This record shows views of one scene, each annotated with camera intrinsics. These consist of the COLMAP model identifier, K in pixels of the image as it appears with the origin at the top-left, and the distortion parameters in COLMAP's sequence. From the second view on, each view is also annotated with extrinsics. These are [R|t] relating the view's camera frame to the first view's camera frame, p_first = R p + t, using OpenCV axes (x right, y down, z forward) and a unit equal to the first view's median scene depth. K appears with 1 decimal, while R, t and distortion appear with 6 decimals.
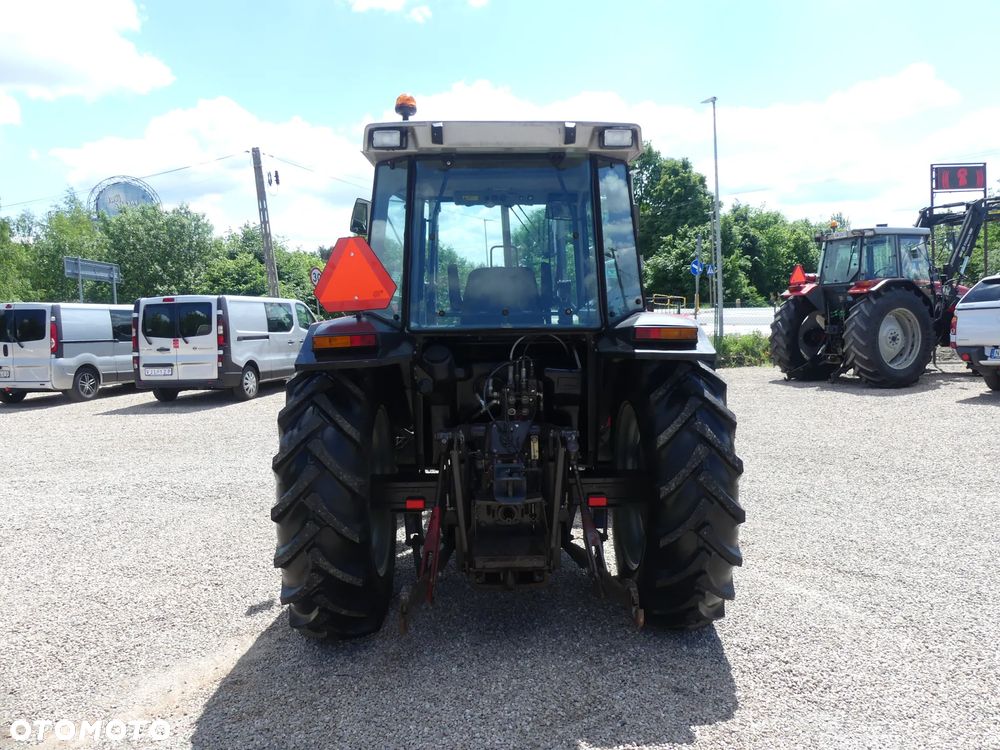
lens RADIAL K [[752.4, 0, 503.1], [0, 752.4, 373.7], [0, 0, 1]] dist [-0.021673, 0.021516]
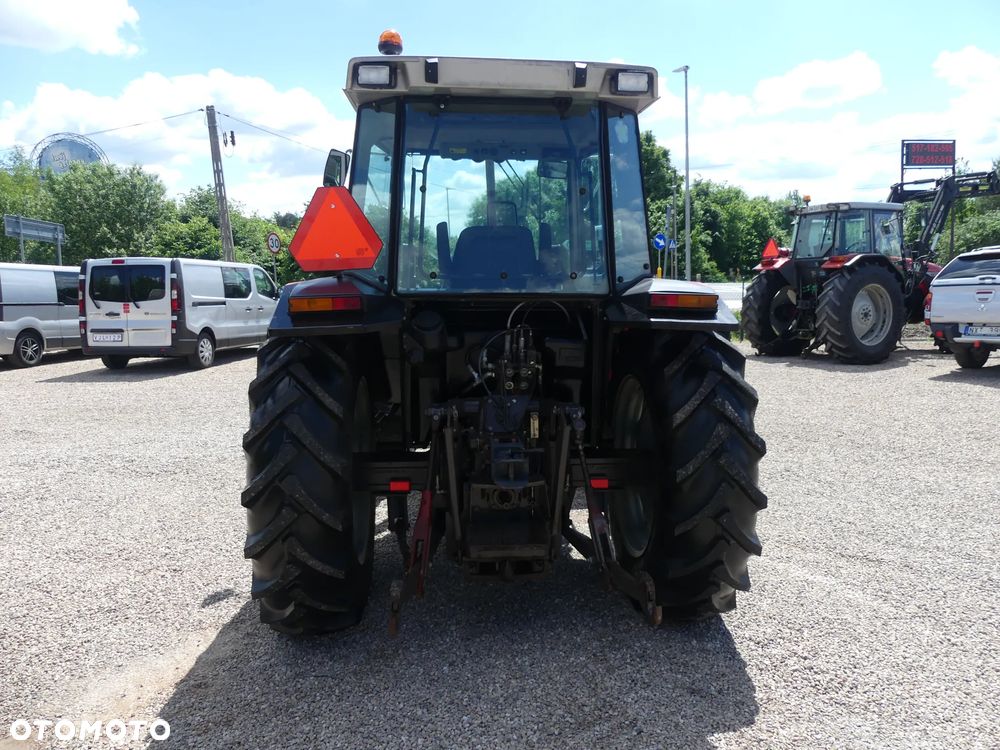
lens RADIAL K [[752.4, 0, 503.3], [0, 752.4, 371.8], [0, 0, 1]] dist [-0.021673, 0.021516]
pose [[0.998382, 0.011466, 0.055690, -0.045372], [-0.013417, 0.999305, 0.034787, 0.002734], [-0.055252, -0.035478, 0.997842, 0.093993]]
